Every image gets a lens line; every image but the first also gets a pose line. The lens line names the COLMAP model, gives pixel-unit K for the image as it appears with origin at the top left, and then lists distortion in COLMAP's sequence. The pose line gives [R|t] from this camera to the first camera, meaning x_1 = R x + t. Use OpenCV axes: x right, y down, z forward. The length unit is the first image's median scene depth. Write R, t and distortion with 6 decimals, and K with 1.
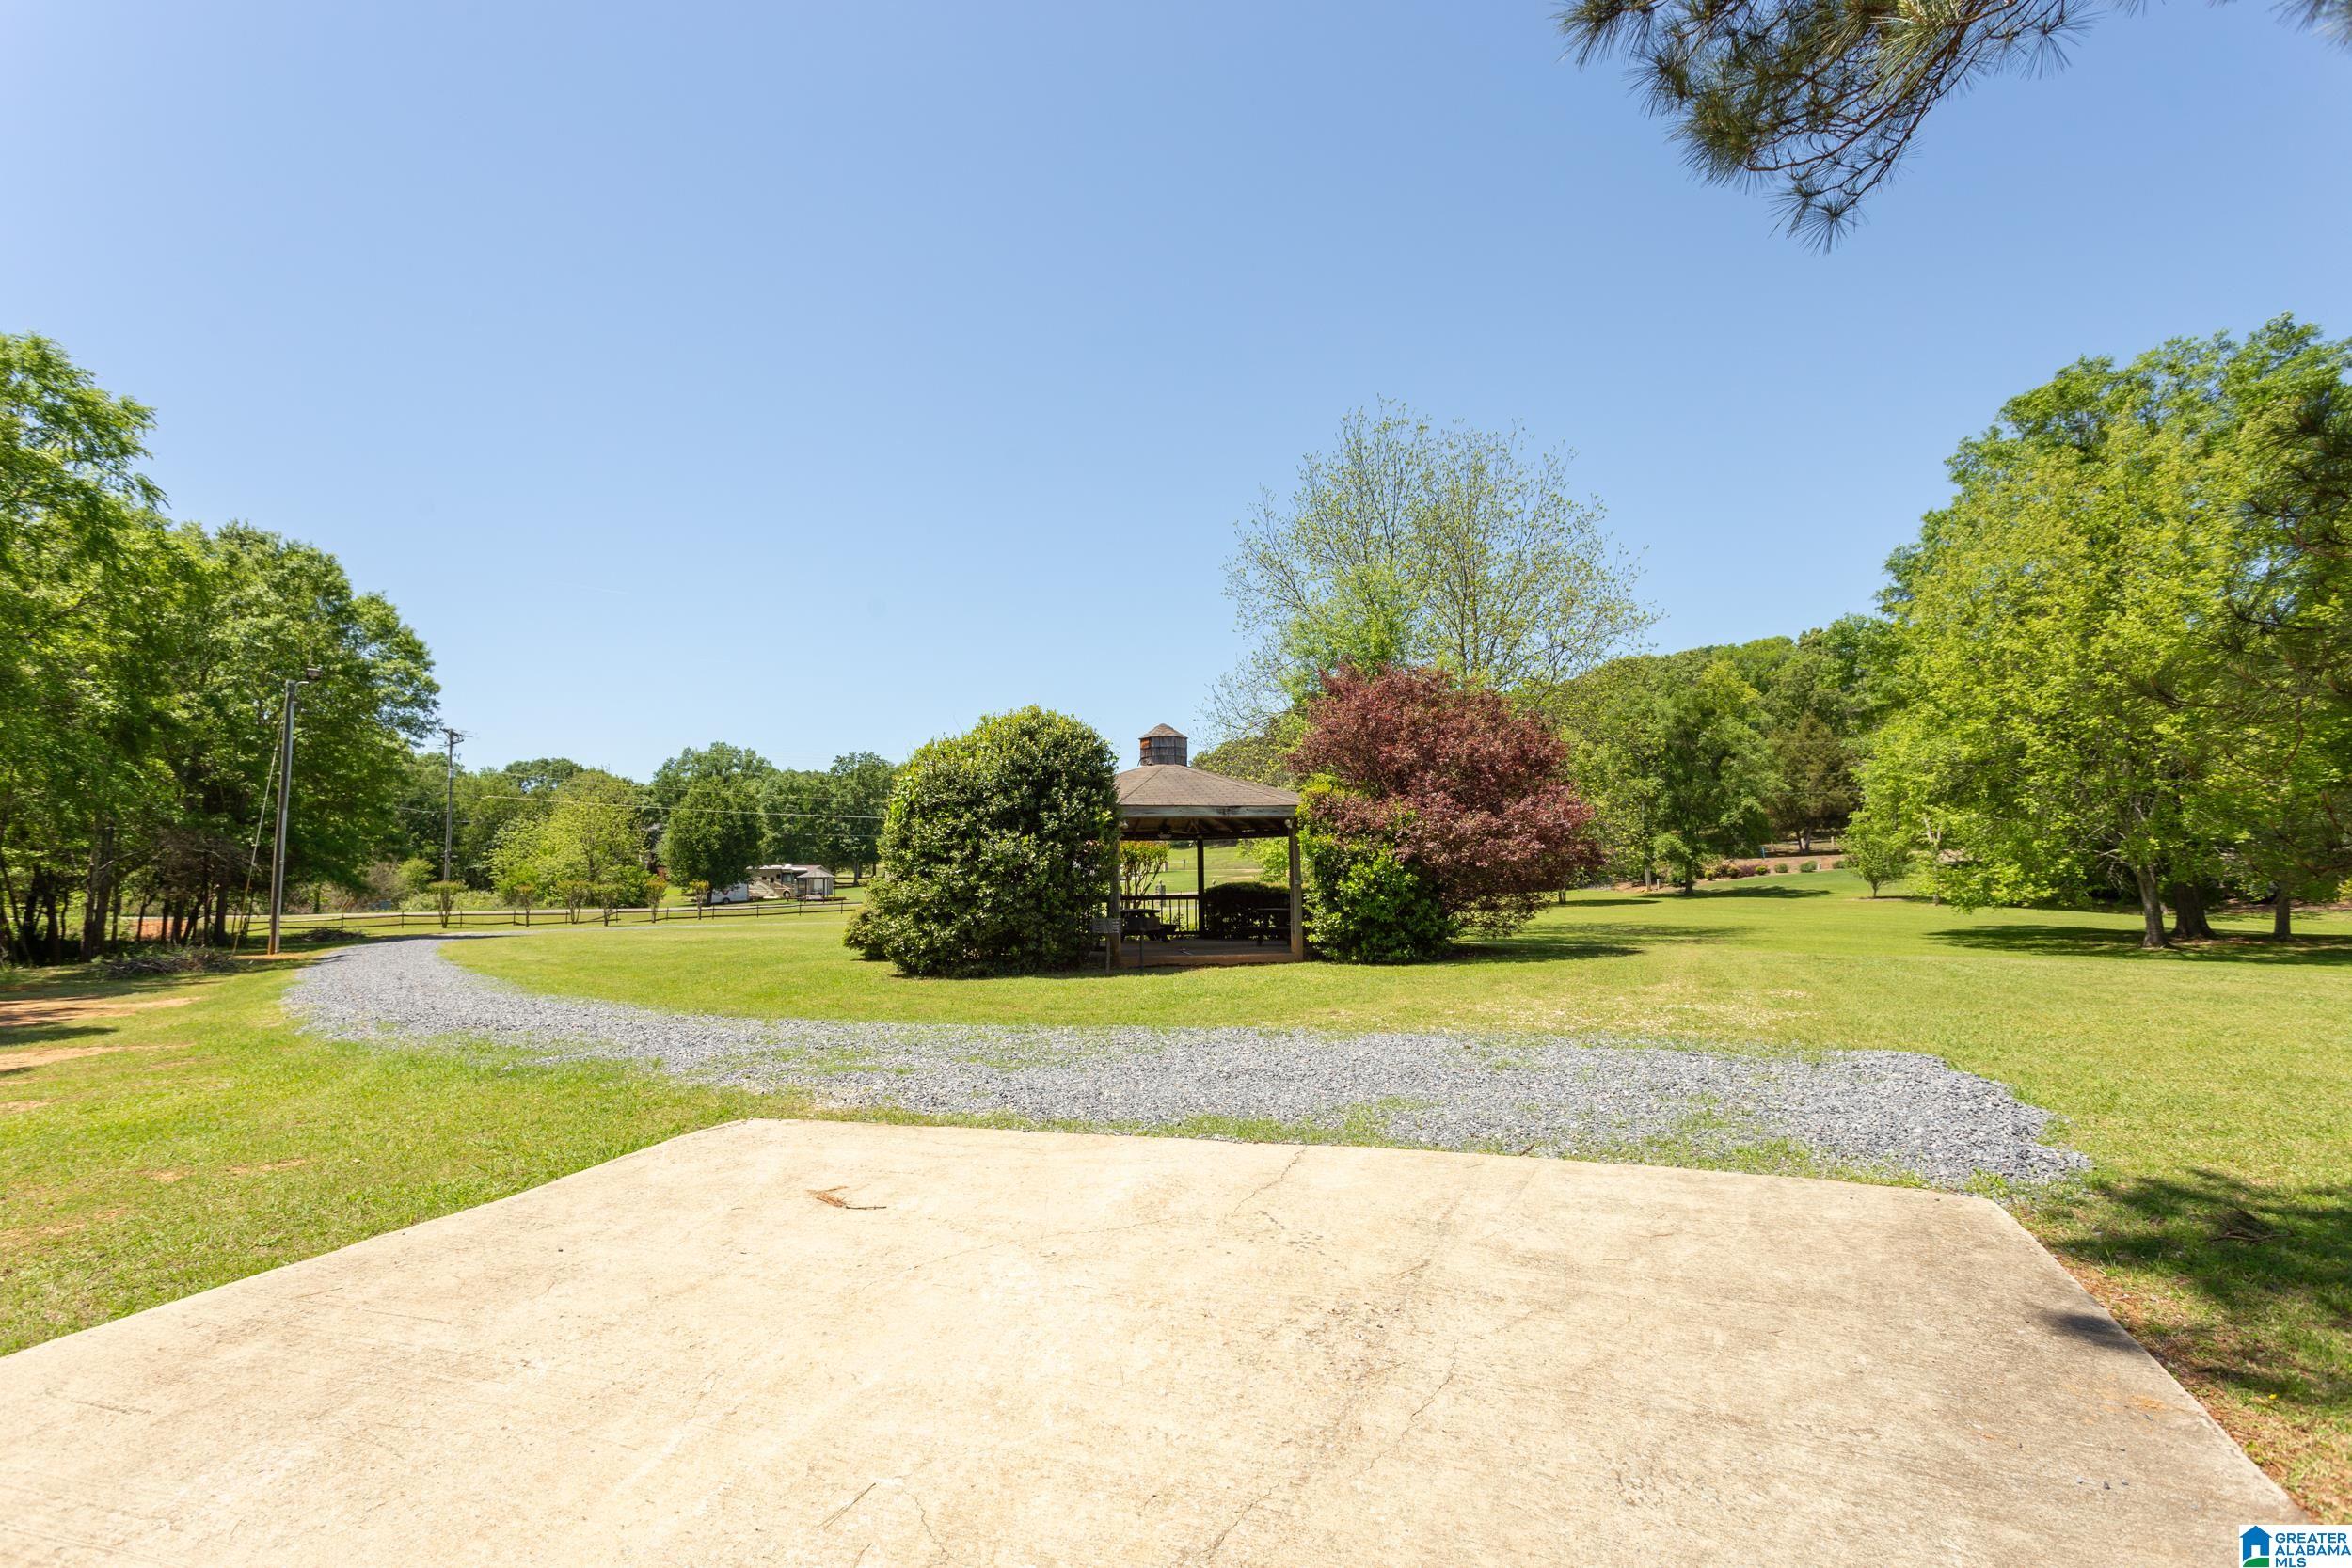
lens RADIAL K [[1172.5, 0, 1176.0], [0, 1172.5, 784.0], [0, 0, 1]] dist [0.000477, 0.000284]
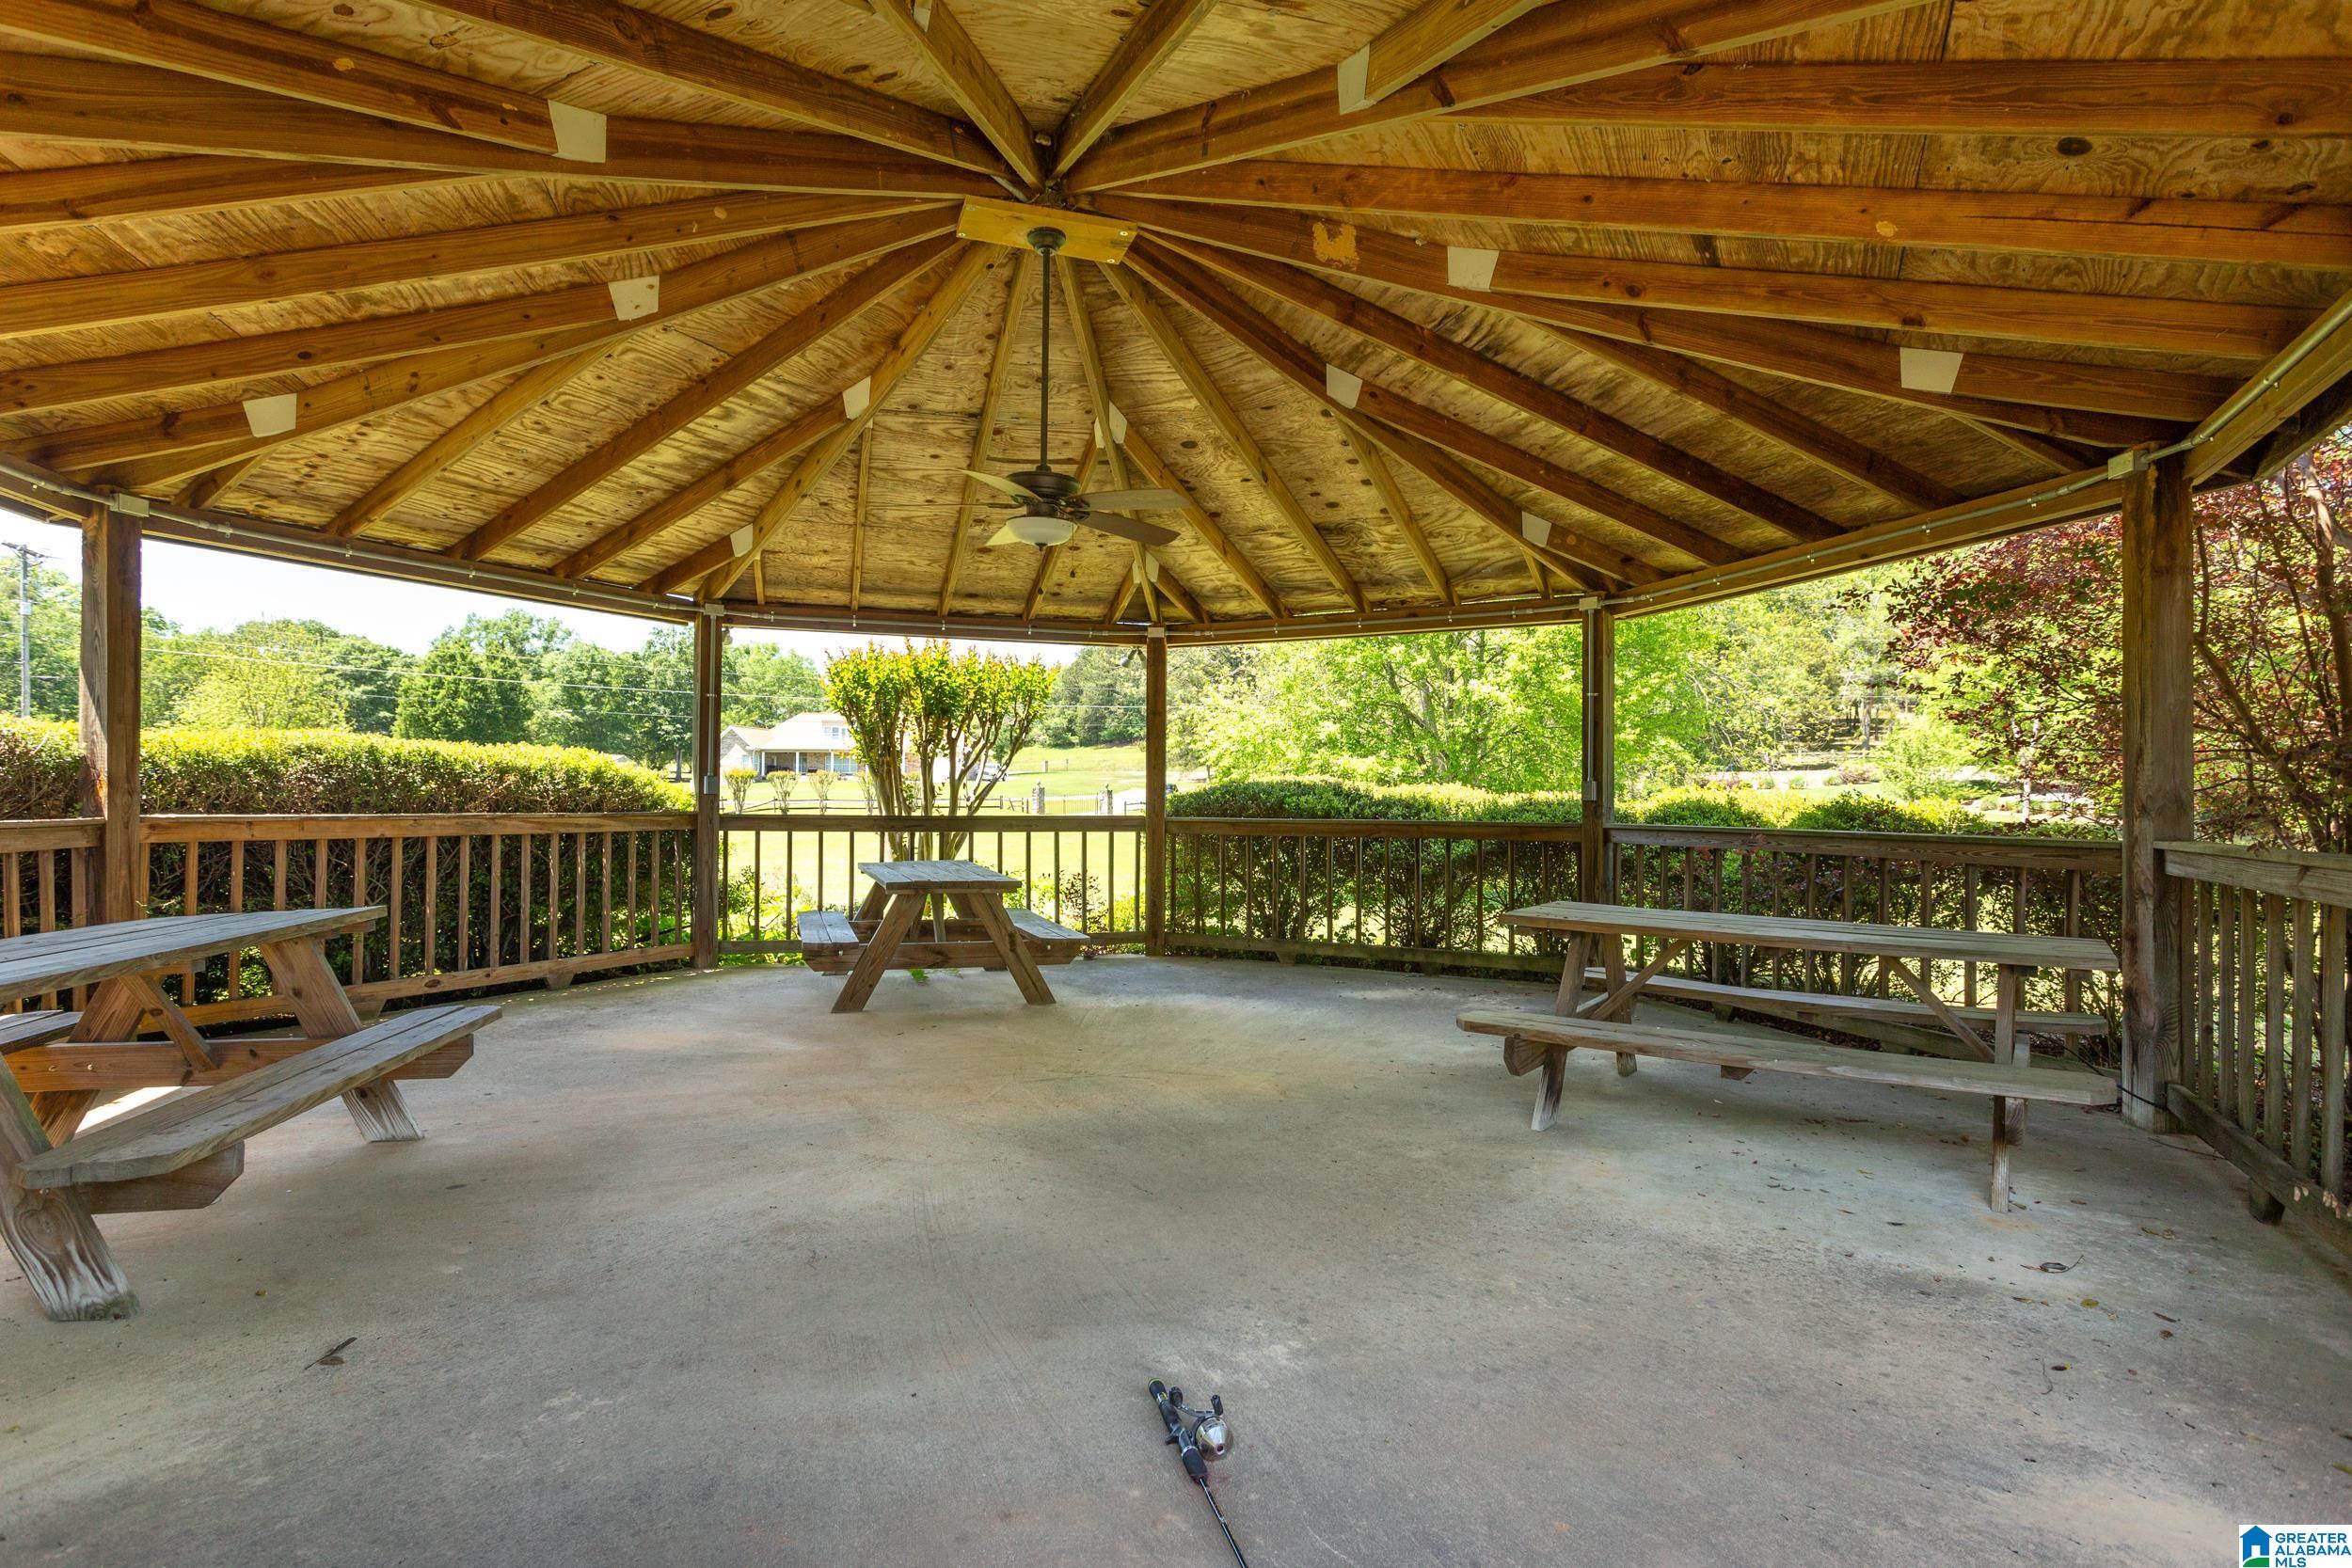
lens RADIAL K [[1172.5, 0, 1176.0], [0, 1172.5, 784.0], [0, 0, 1]] dist [0.000477, 0.000284]
pose [[0.993967, 0.022317, 0.107384, -0.002053], [-0.030966, 0.996349, 0.079563, 0.015553], [-0.105216, -0.082408, 0.991029, 0.177952]]
